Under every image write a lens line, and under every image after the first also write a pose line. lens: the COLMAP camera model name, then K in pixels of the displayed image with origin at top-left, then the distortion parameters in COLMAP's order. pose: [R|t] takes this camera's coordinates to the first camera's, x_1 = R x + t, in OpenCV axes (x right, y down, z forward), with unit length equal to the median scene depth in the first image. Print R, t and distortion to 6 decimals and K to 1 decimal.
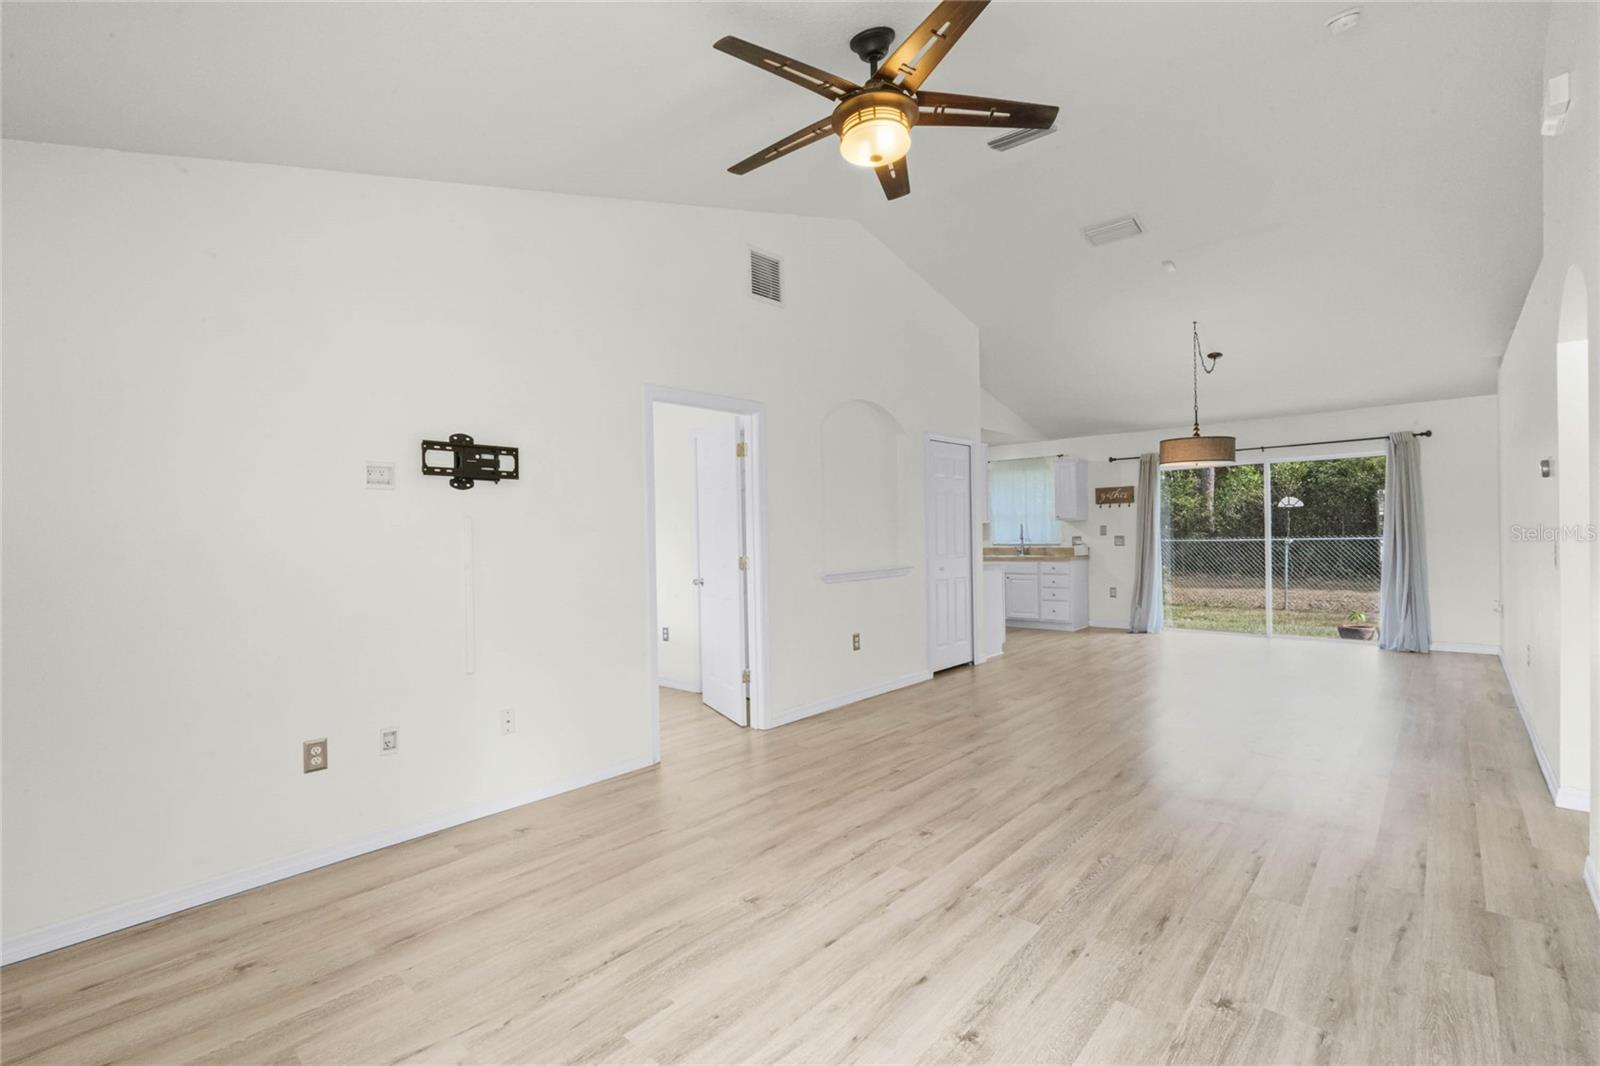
lens RADIAL K [[729.0, 0, 799.9], [0, 729.0, 531.8], [0, 0, 1]] dist [-0.007103, 0.003062]
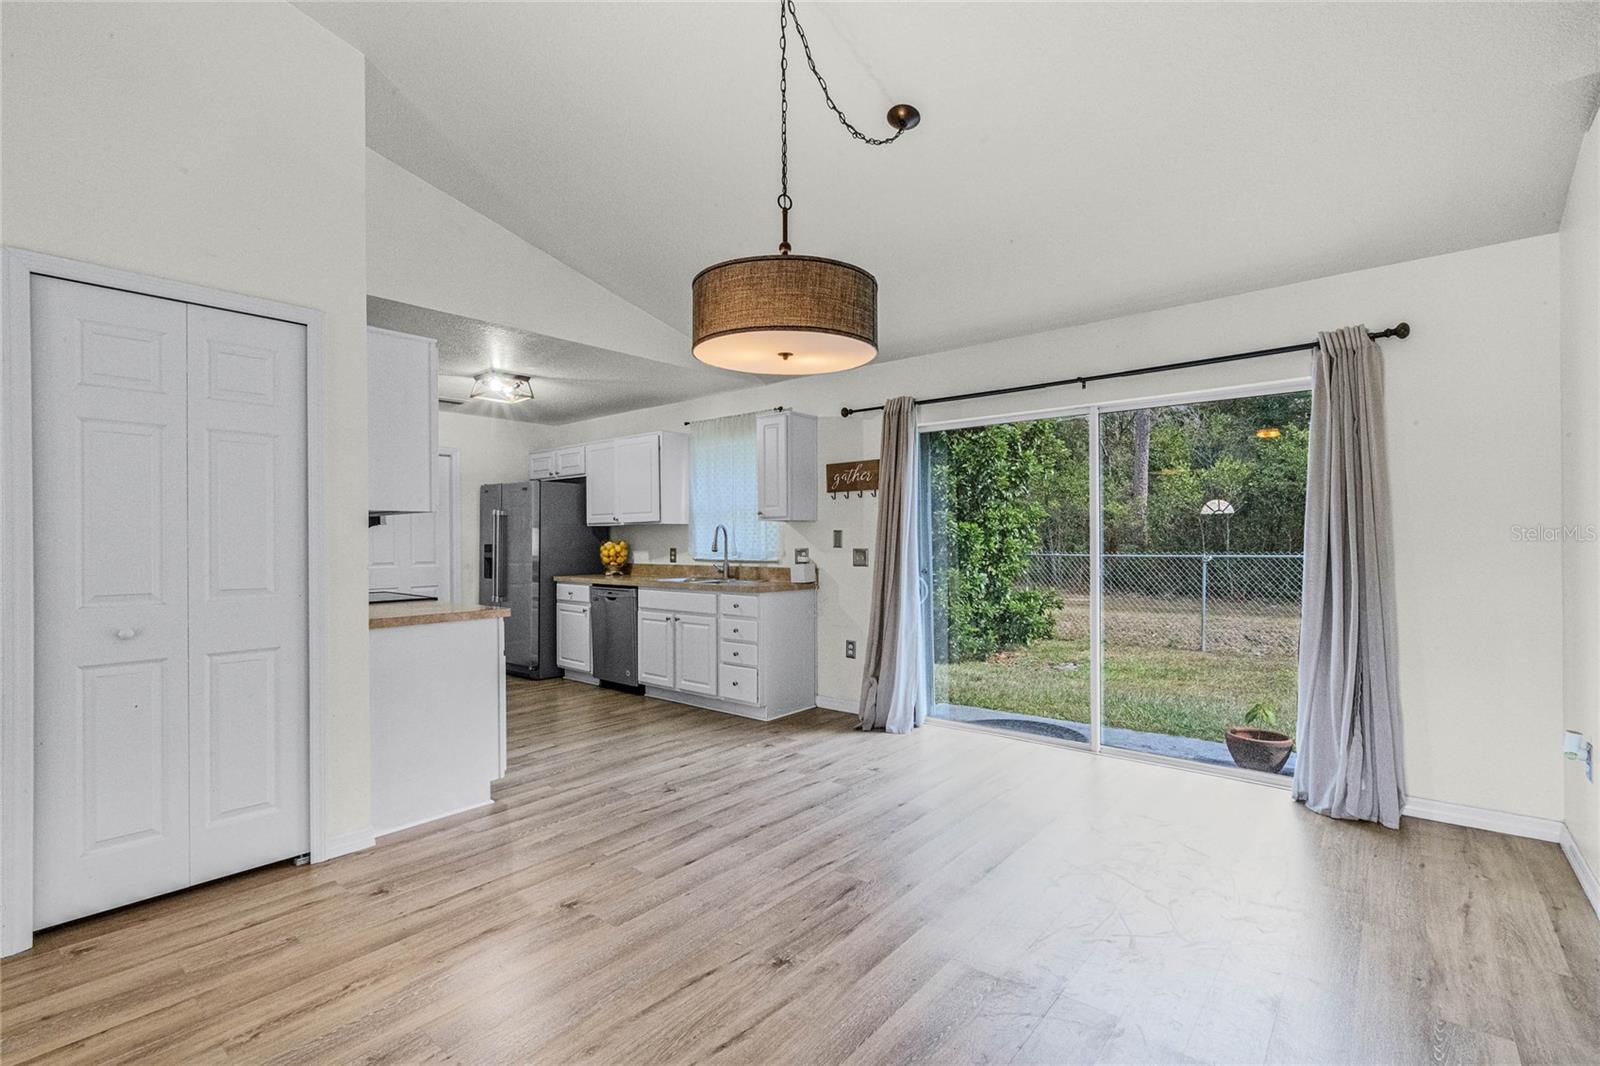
lens RADIAL K [[729.0, 0, 803.2], [0, 729.0, 536.0], [0, 0, 1]] dist [-0.007103, 0.003062]
pose [[0.999269, 0.011653, 0.036423, 0.821971], [-0.011417, 0.999913, -0.006679, -0.000123], [-0.036497, 0.006258, 0.999314, 0.967725]]
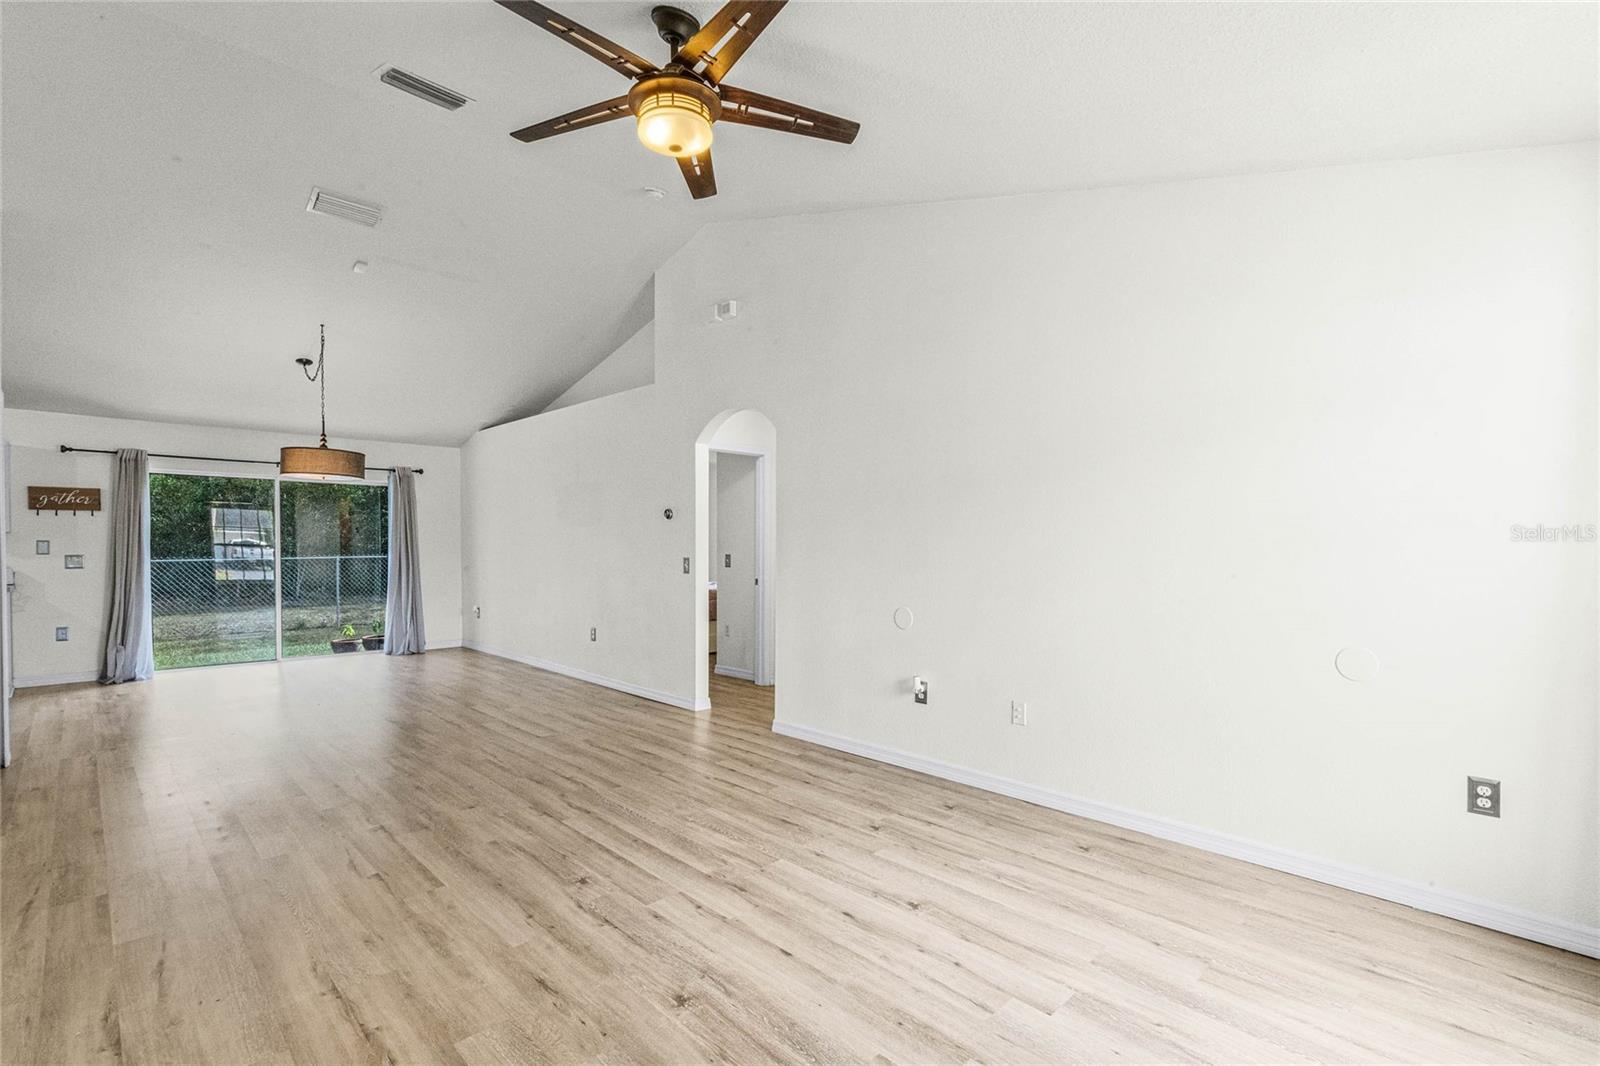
lens RADIAL K [[729.0, 0, 801.6], [0, 729.0, 558.9], [0, 0, 1]] dist [-0.007103, 0.003062]
pose [[0.062458, -0.000228, 0.998048, -0.526252], [-0.005293, 0.999986, 0.000560, 0.011075], [-0.998034, -0.005317, 0.062456, 0.502829]]
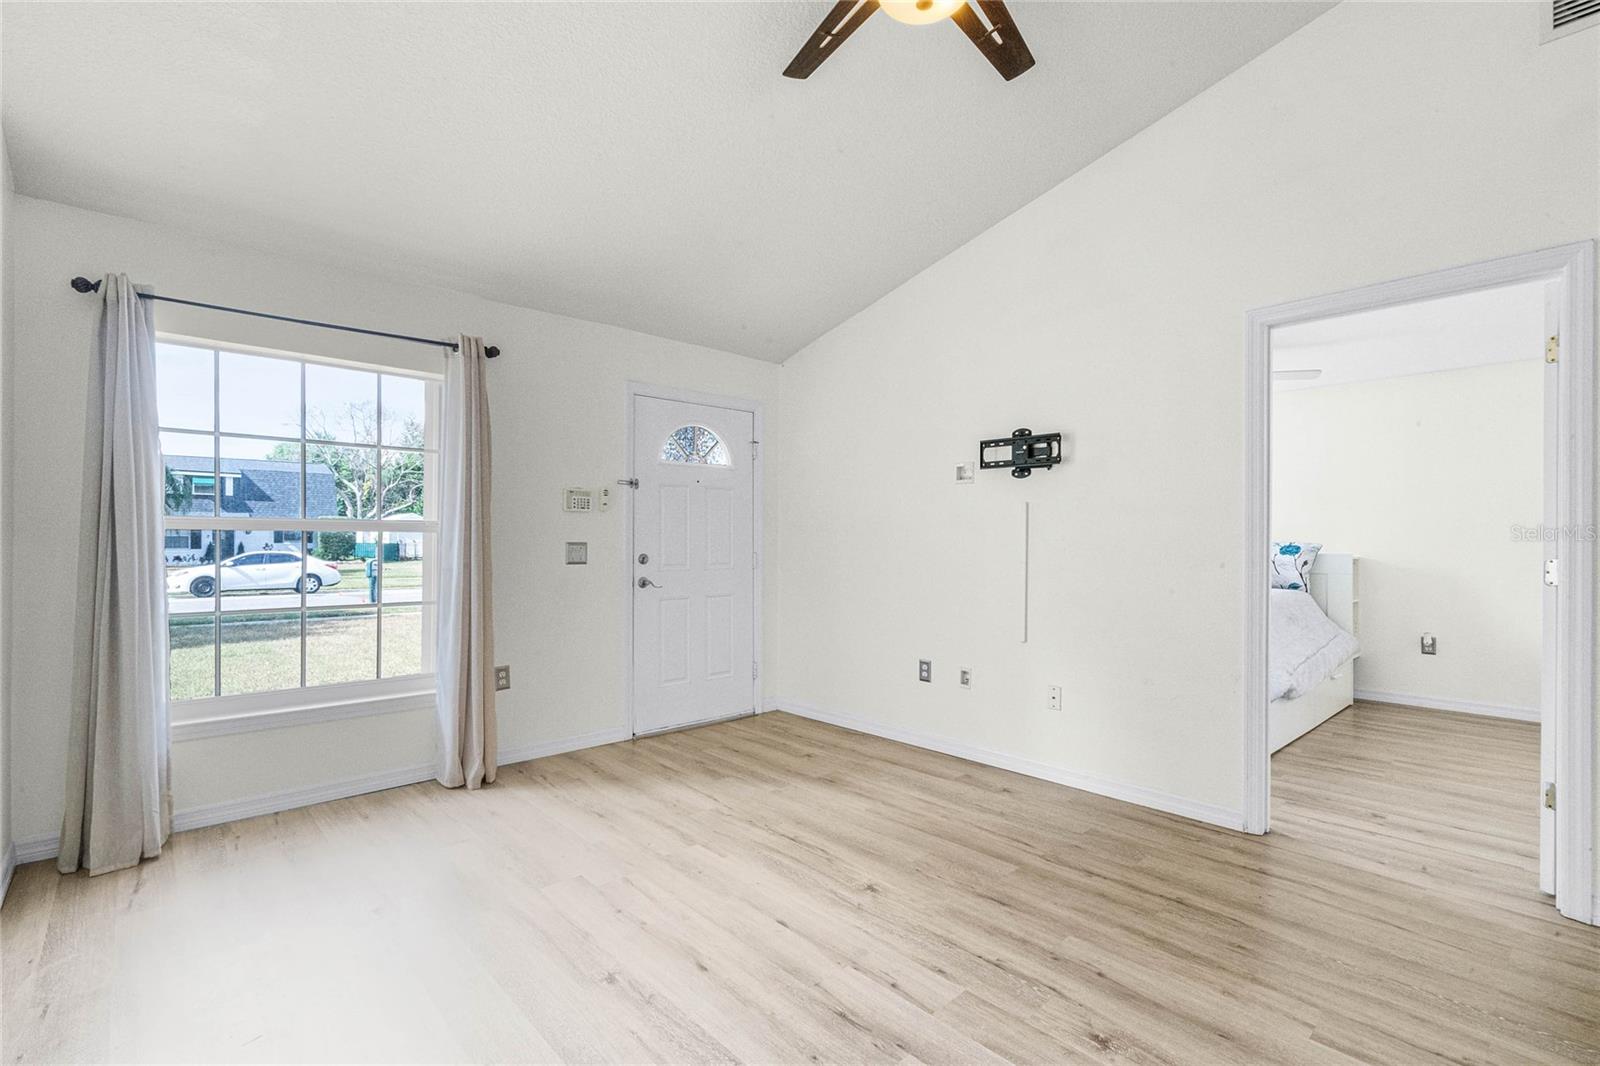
lens RADIAL K [[729.0, 0, 784.8], [0, 729.0, 542.9], [0, 0, 1]] dist [-0.007103, 0.003062]
pose [[-0.114204, 0.021858, -0.993217, 0.555330], [-0.001139, 0.999754, 0.022133, 0.013848], [0.993457, 0.003659, -0.114151, 0.610227]]
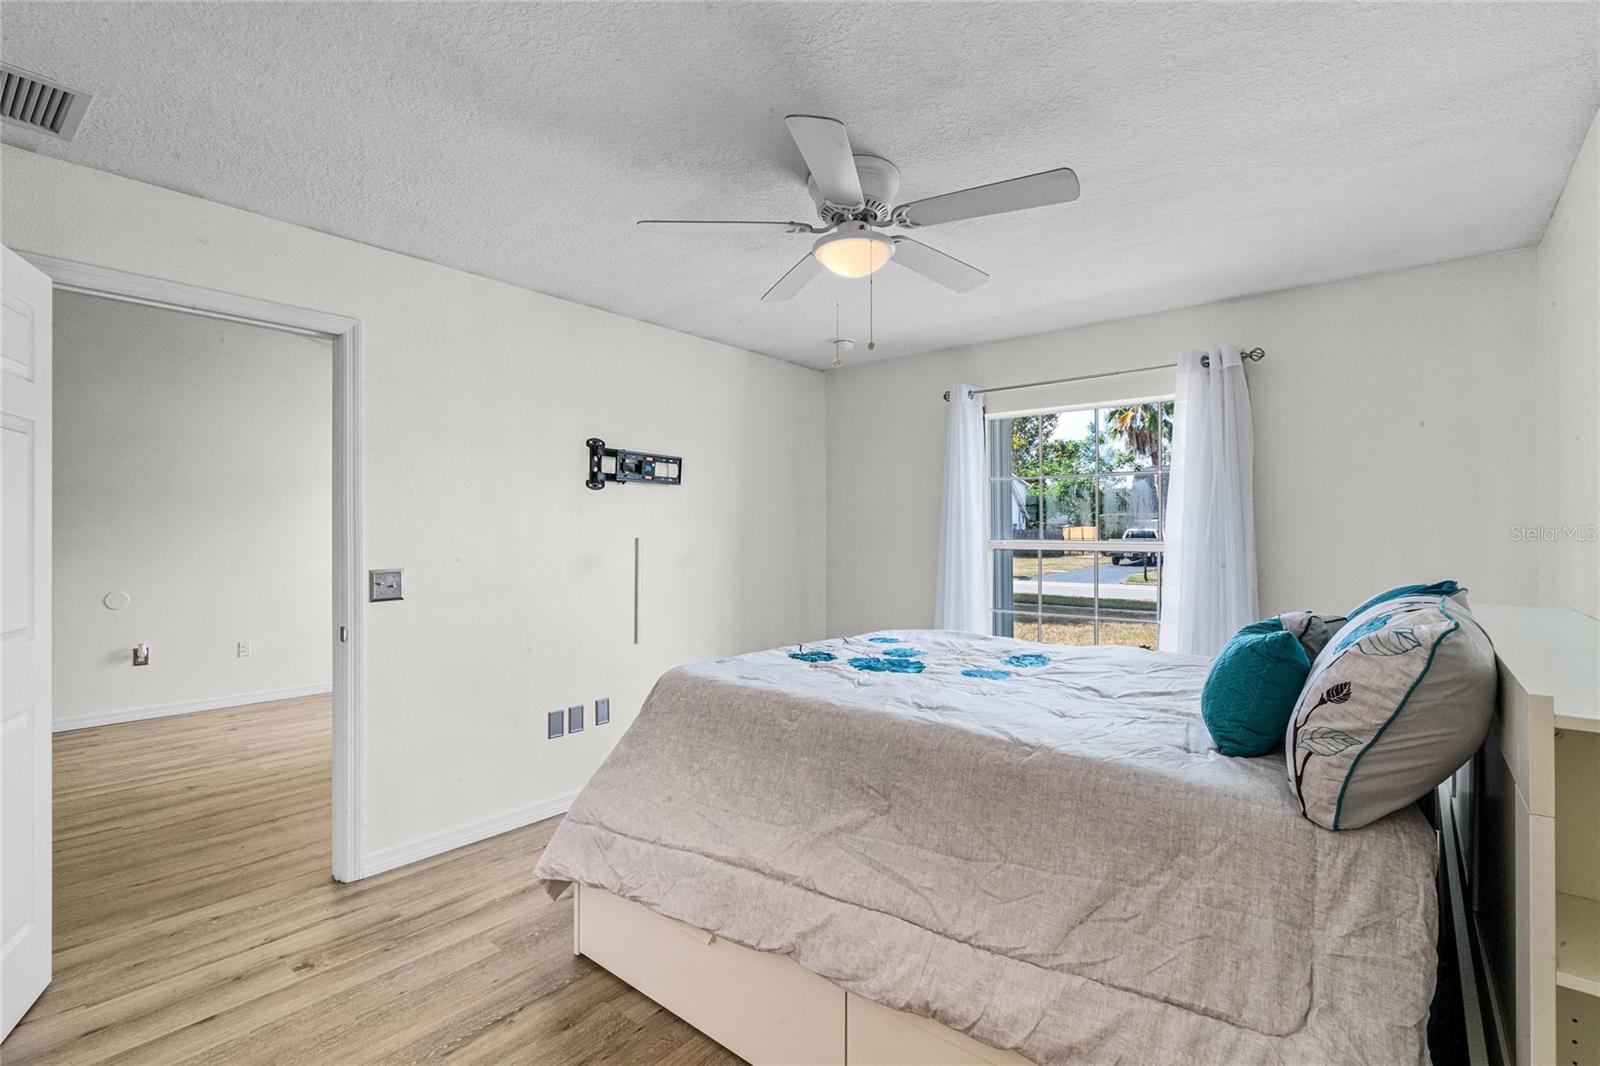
lens RADIAL K [[729.0, 0, 791.6], [0, 729.0, 539.1], [0, 0, 1]] dist [-0.007103, 0.003062]
pose [[-0.999377, 0.019809, -0.029194, -0.605048], [0.019565, 0.999771, 0.008619, 0.002853], [0.029358, 0.008043, -0.999537, 1.676348]]
